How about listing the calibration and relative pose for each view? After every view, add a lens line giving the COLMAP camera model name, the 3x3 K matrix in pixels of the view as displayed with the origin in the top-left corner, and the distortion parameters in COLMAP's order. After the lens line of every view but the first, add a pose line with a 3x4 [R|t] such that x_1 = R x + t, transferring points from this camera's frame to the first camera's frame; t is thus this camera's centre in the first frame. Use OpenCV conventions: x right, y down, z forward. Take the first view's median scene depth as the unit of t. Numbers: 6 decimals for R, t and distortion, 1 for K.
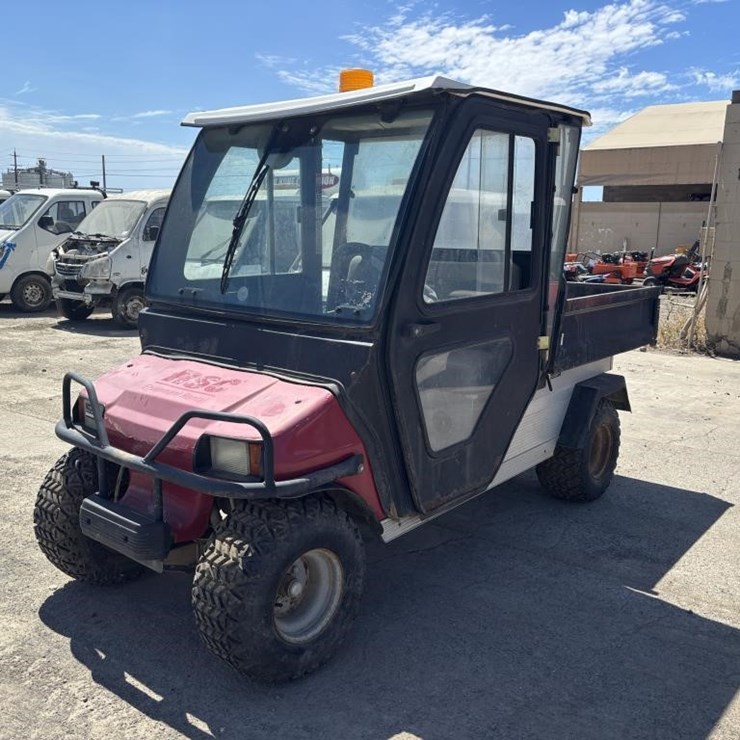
lens RADIAL K [[777.0, 0, 369.2], [0, 777.0, 371.3], [0, 0, 1]] dist [0.001829, 0.000000]
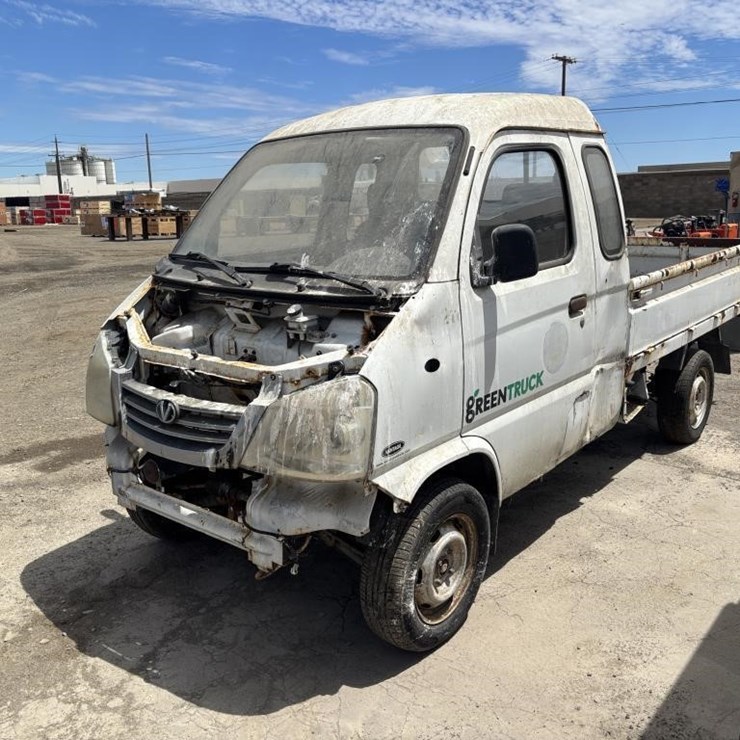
lens RADIAL K [[731.6, 0, 369.8], [0, 731.6, 369.1], [0, 0, 1]] dist [-0.010034, 0.000000]
pose [[0.998805, -0.031170, -0.037646, -0.313169], [0.032734, 0.998595, 0.041674, -0.152696], [0.036295, -0.042856, 0.998422, 0.765596]]
